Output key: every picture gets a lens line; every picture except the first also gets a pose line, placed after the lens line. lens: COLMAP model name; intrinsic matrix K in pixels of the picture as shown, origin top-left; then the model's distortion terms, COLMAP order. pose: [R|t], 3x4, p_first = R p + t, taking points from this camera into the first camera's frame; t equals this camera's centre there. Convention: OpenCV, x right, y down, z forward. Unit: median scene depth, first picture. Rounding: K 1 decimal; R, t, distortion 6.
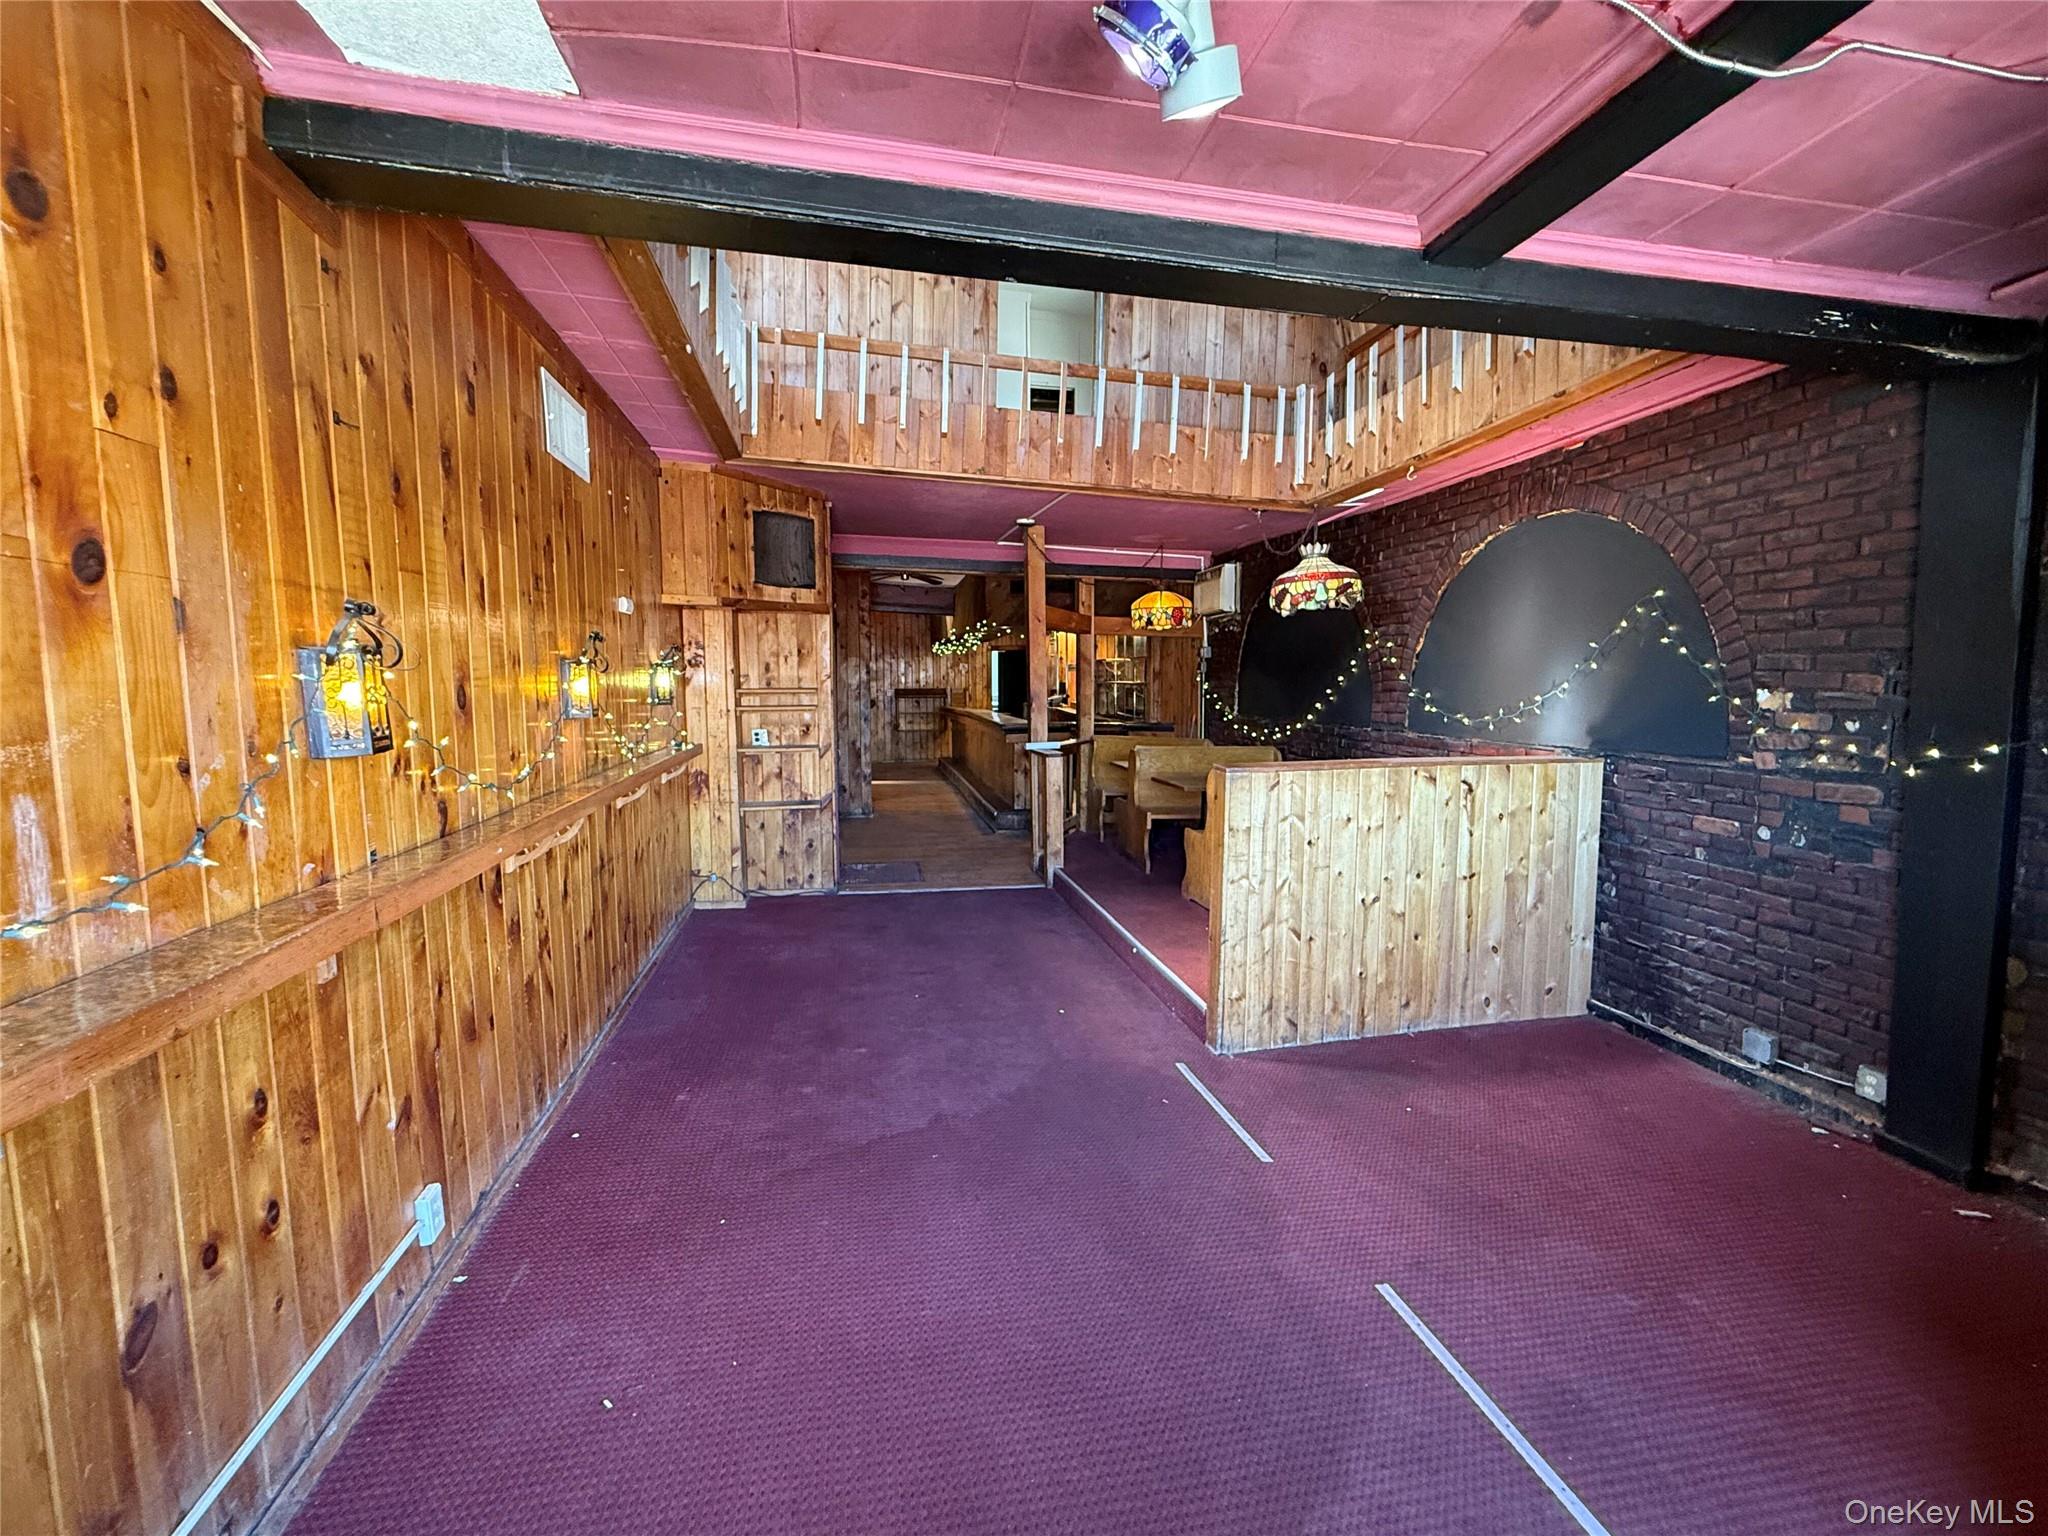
lens RADIAL K [[899.7, 0, 1034.0], [0, 899.7, 771.6], [0, 0, 1]] dist [0.000439, -0.000136]
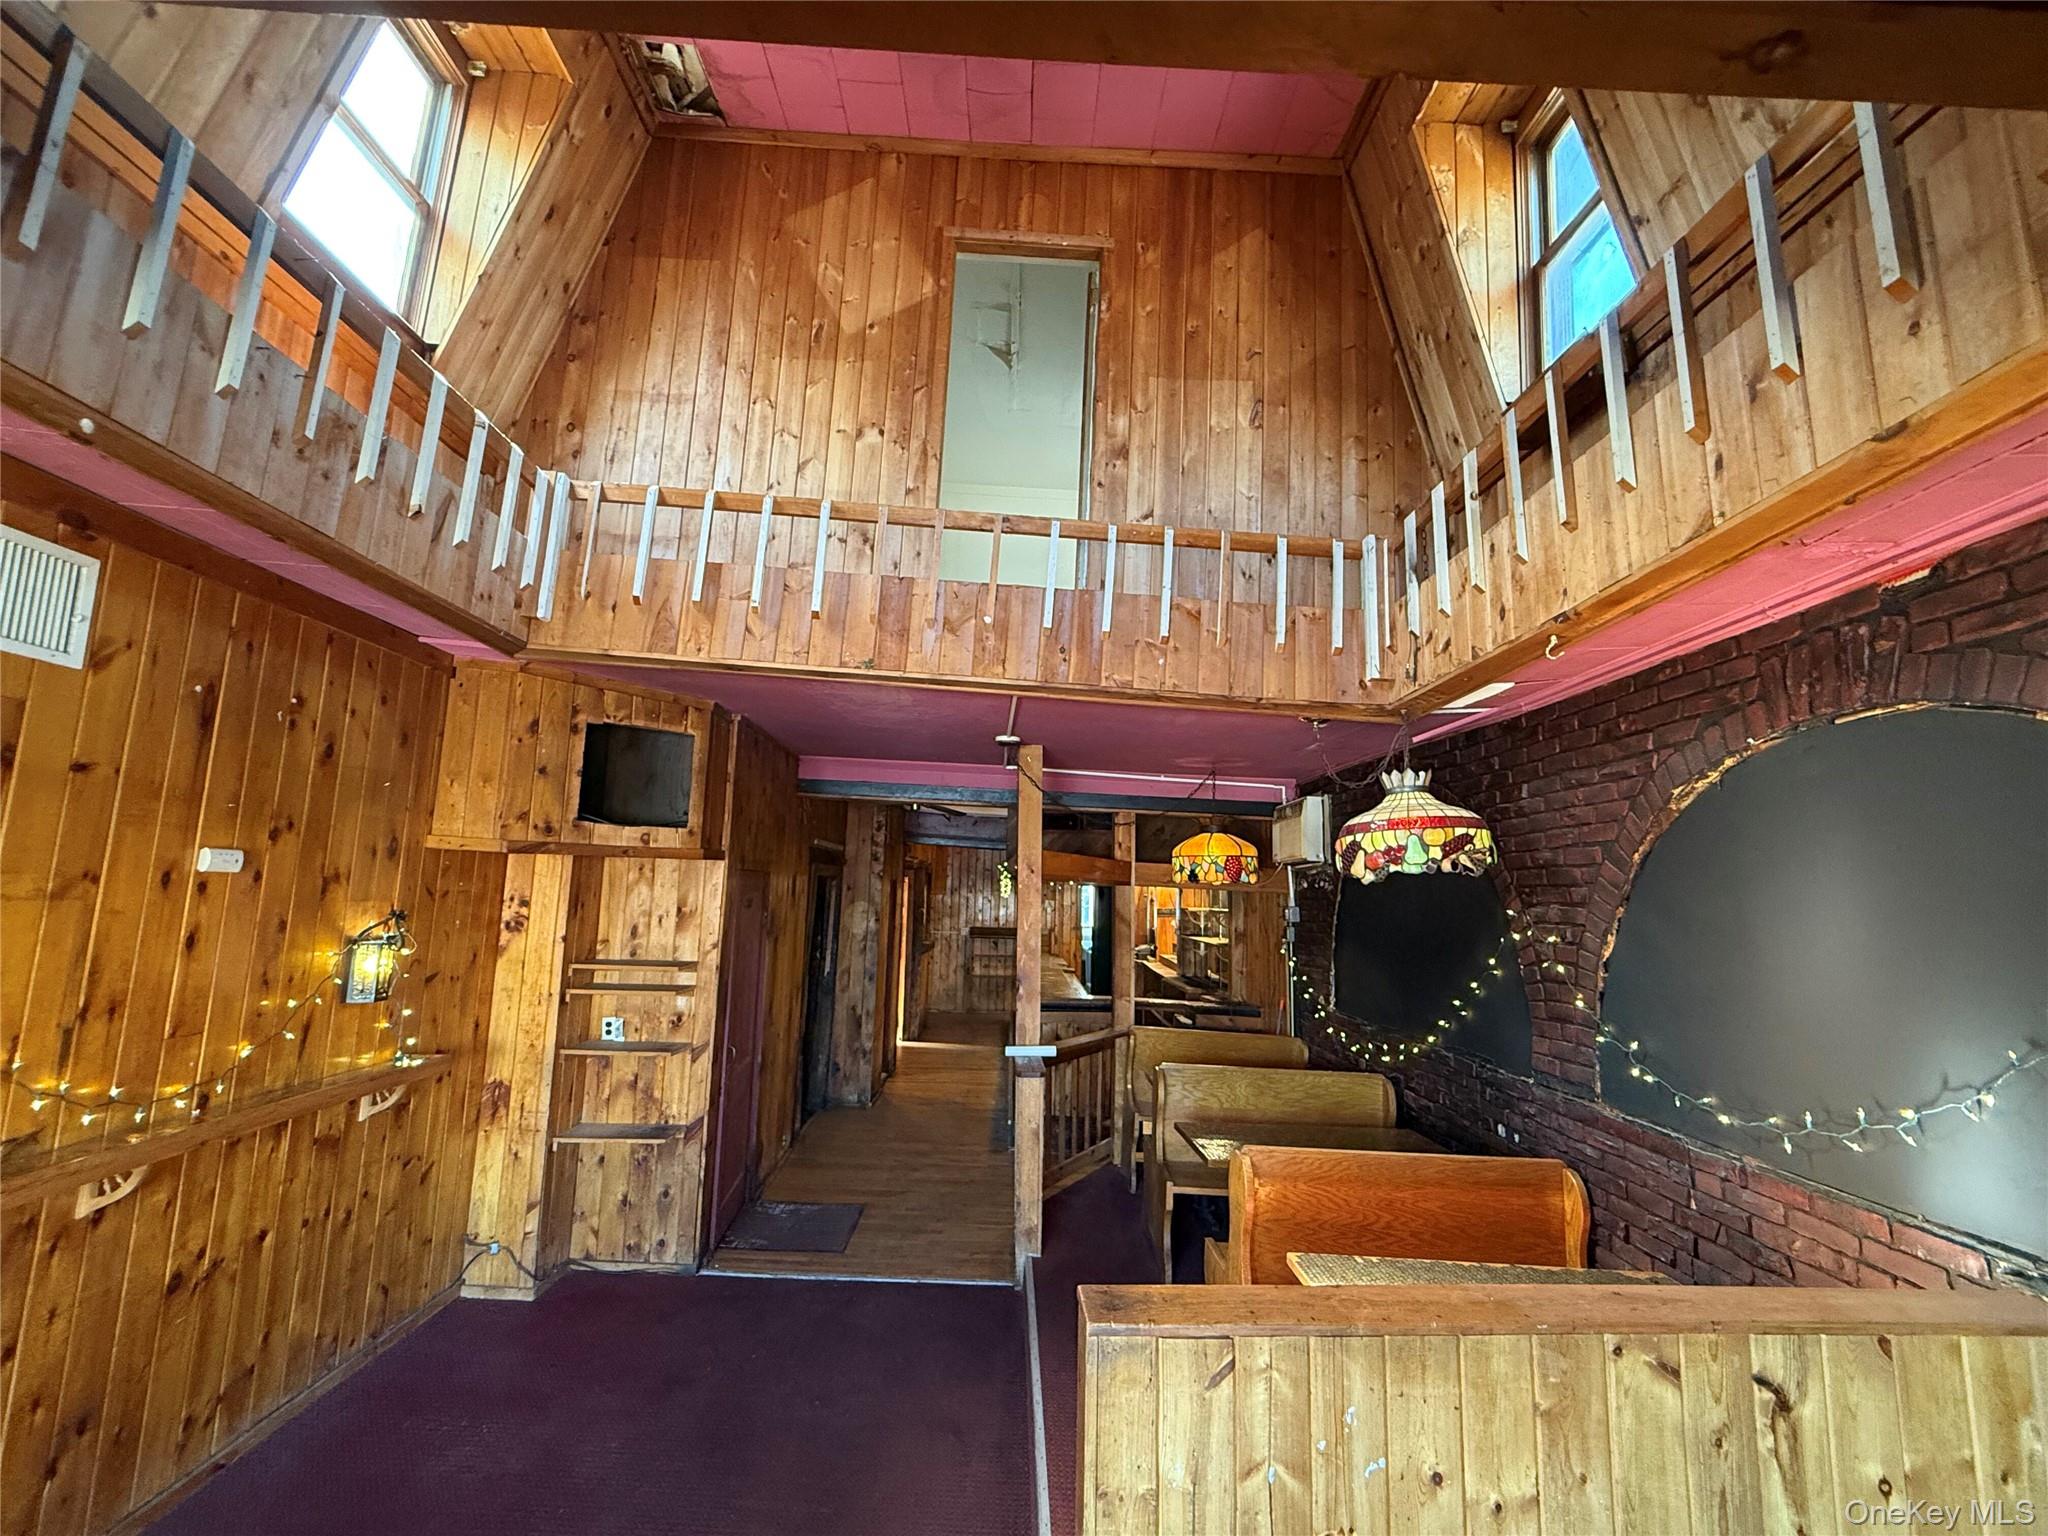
lens RADIAL K [[899.7, 0, 1032.5], [0, 899.7, 767.9], [0, 0, 1]] dist [0.000439, -0.000136]
pose [[0.984280, 0.004355, -0.176559, 0.167642], [-0.047597, 0.969249, -0.241434, -0.092708], [0.170078, 0.246042, 0.954220, 0.362444]]
